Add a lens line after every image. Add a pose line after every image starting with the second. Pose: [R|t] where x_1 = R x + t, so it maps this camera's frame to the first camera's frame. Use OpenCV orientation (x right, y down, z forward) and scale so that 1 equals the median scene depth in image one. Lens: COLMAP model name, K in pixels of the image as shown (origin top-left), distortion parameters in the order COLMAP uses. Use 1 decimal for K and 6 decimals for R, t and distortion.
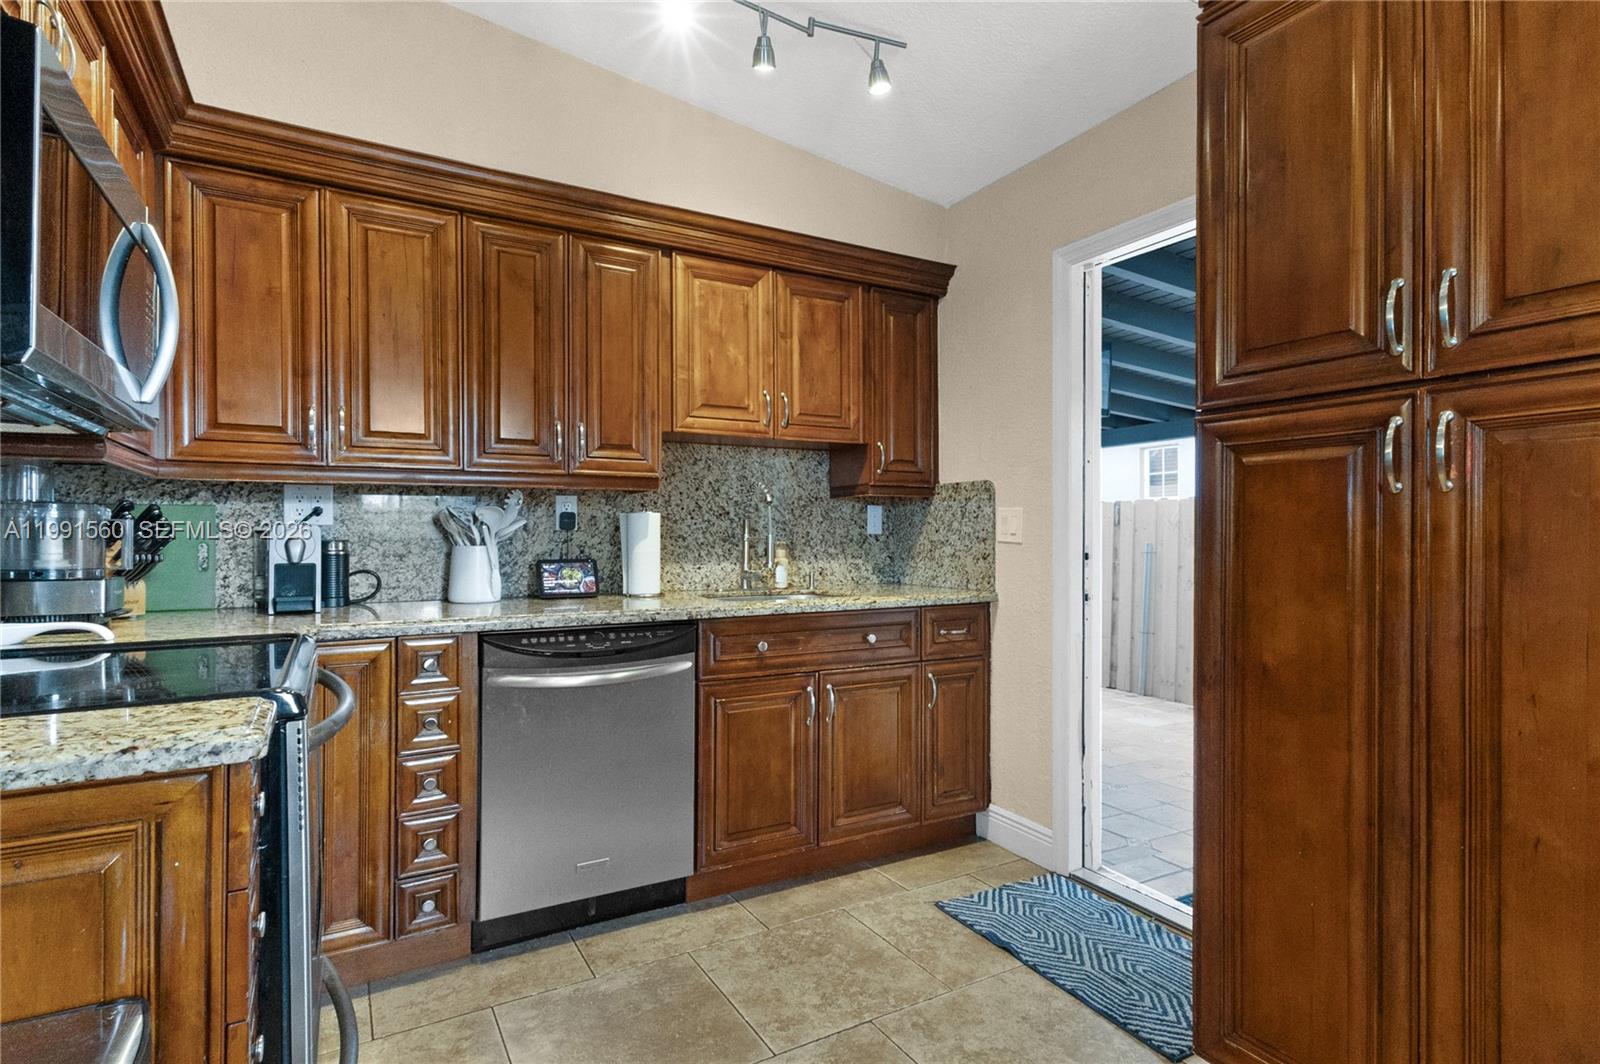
lens RADIAL K [[838.9, 0, 800.0], [0, 838.9, 532.0], [0, 0, 1]] dist [0.003580, 0.001046]
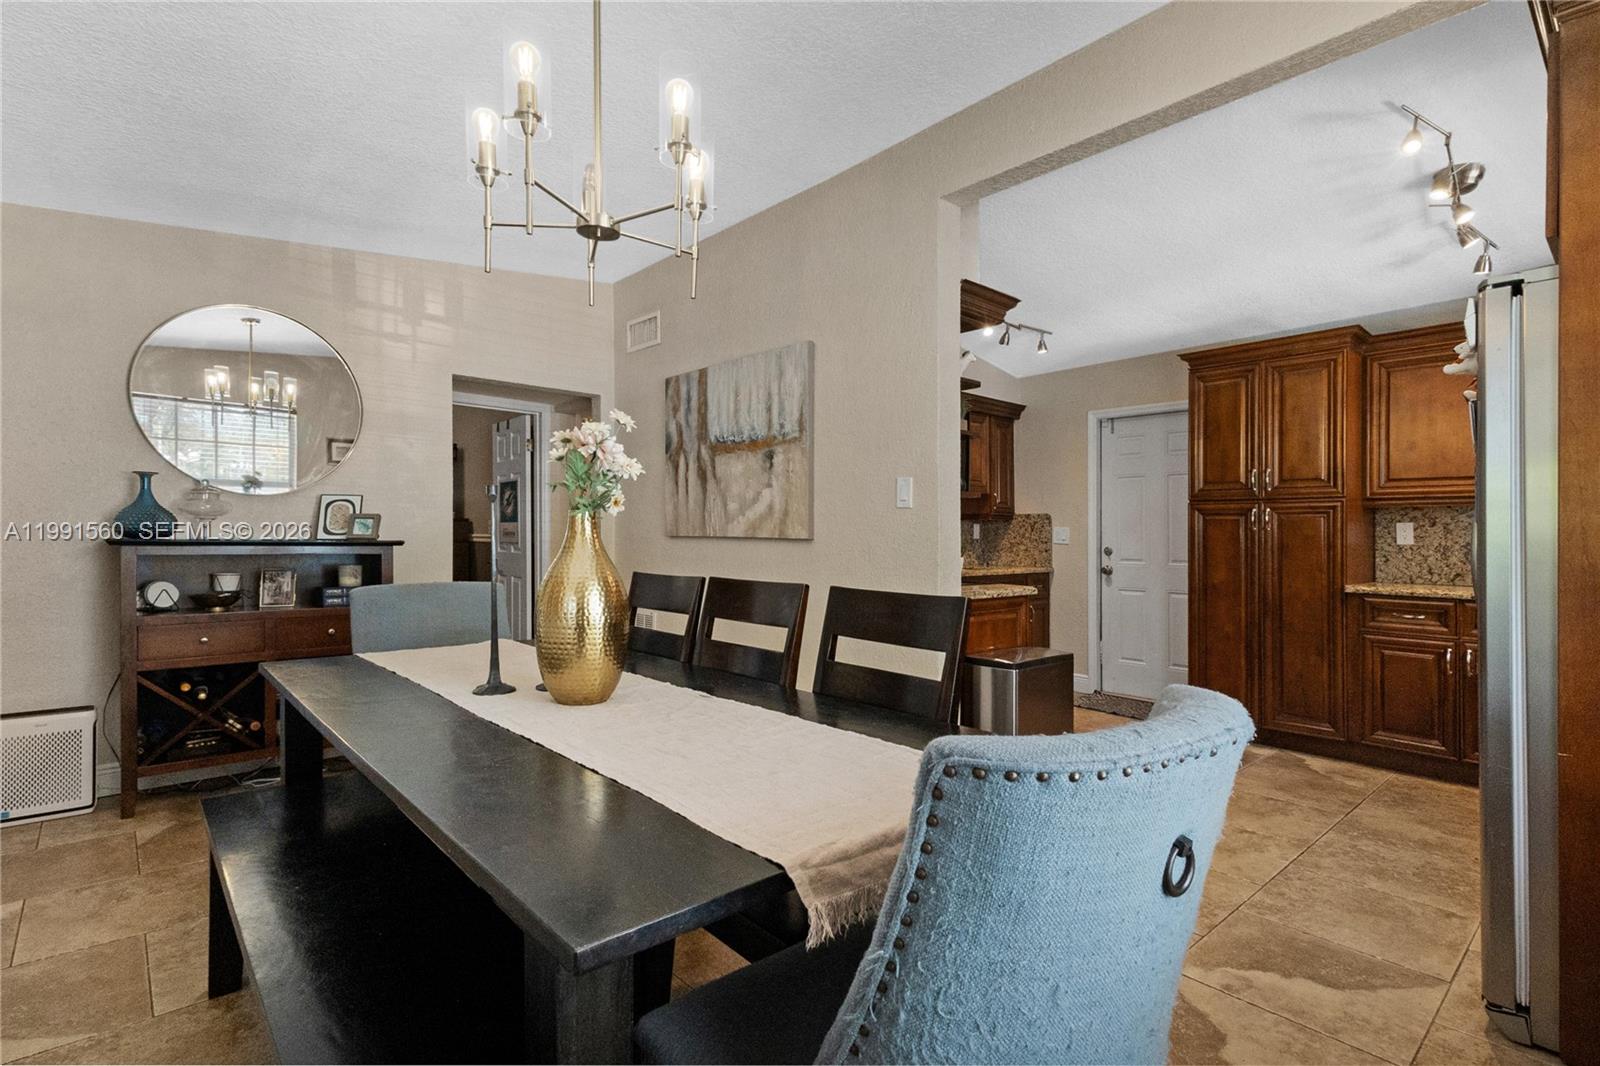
lens RADIAL K [[789.7, 0, 804.3], [0, 789.7, 518.0], [0, 0, 1]] dist [0.017898, 0.000046]
pose [[0.977847, 0.013882, 0.208859, -0.843226], [-0.010129, 0.999768, -0.019026, -0.008343], [-0.209075, 0.016489, 0.977761, -0.855577]]
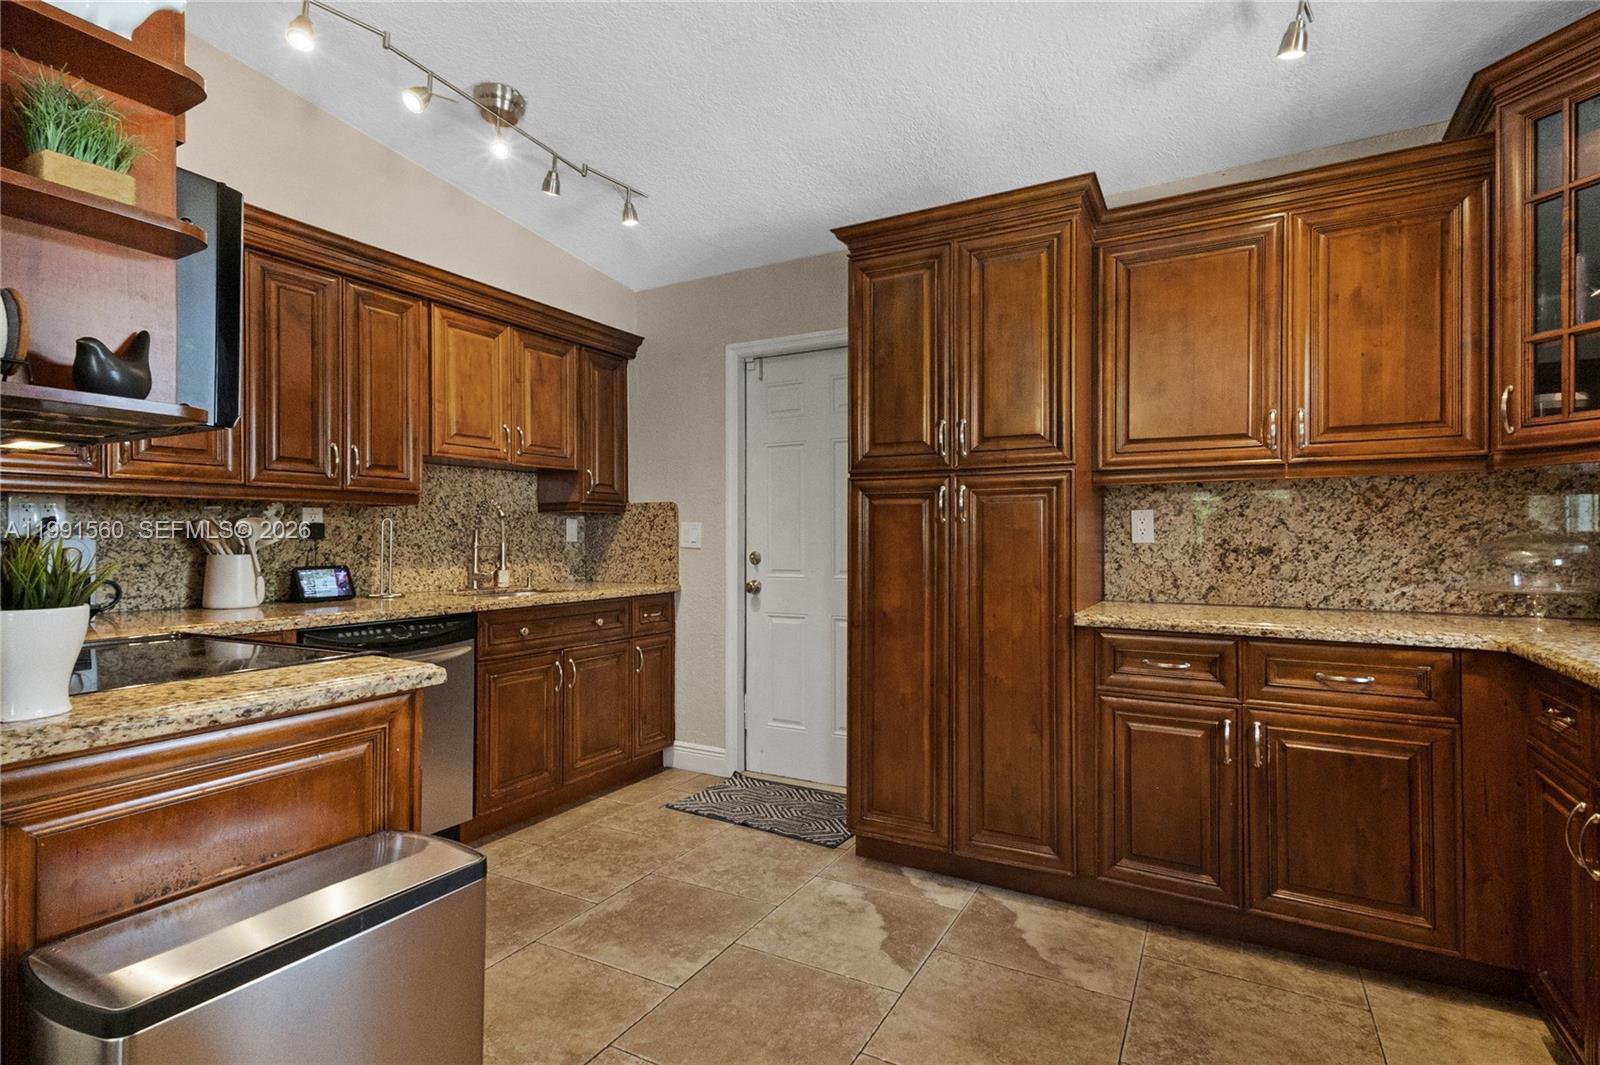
lens RADIAL K [[785.9, 0, 838.0], [0, 785.9, 534.1], [0, 0, 1]] dist [0.003615, 0.000309]
pose [[0.839722, 0.002916, 0.543008, -0.262760], [-0.000654, 0.999990, -0.004358, -0.005035], [-0.543015, 0.003304, 0.839716, -0.228187]]
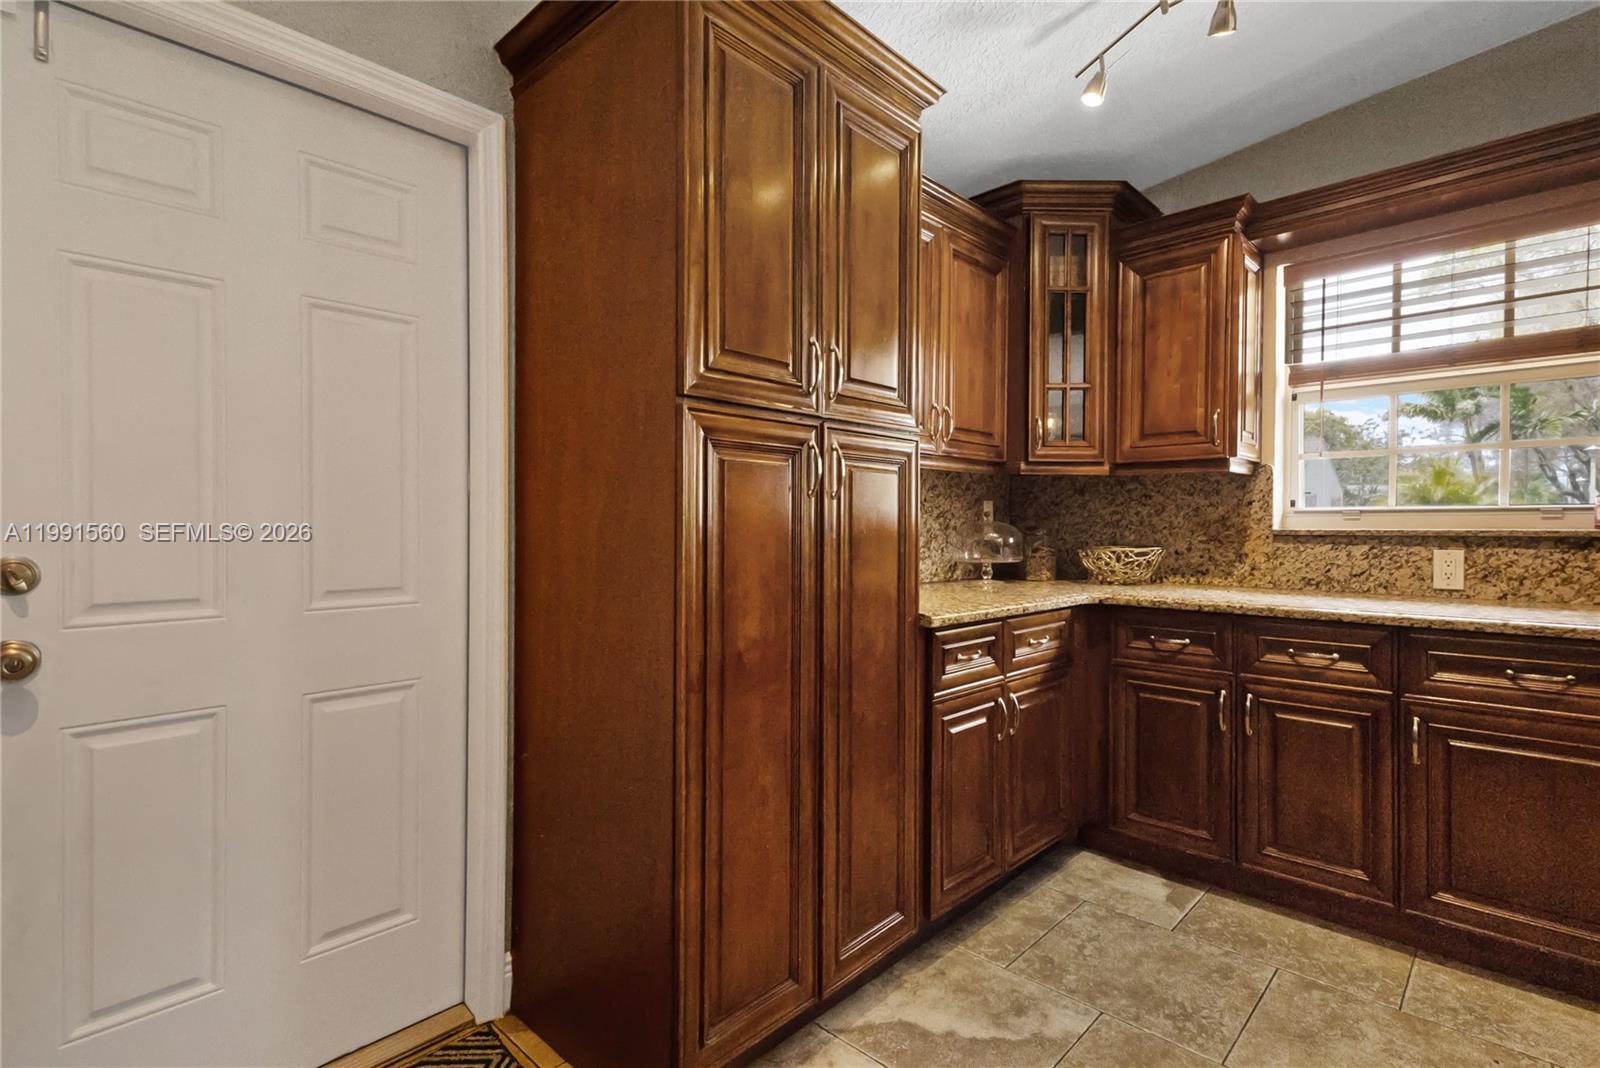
lens RADIAL K [[768.6, 0, 800.0], [0, 768.6, 534.0], [0, 0, 1]] dist [0.043625, 0.000007]
pose [[-0.299572, -0.016202, 0.953936, -0.216281], [-0.010338, 0.999852, 0.013735, -0.003638], [-0.954018, -0.005747, -0.299696, 0.628633]]
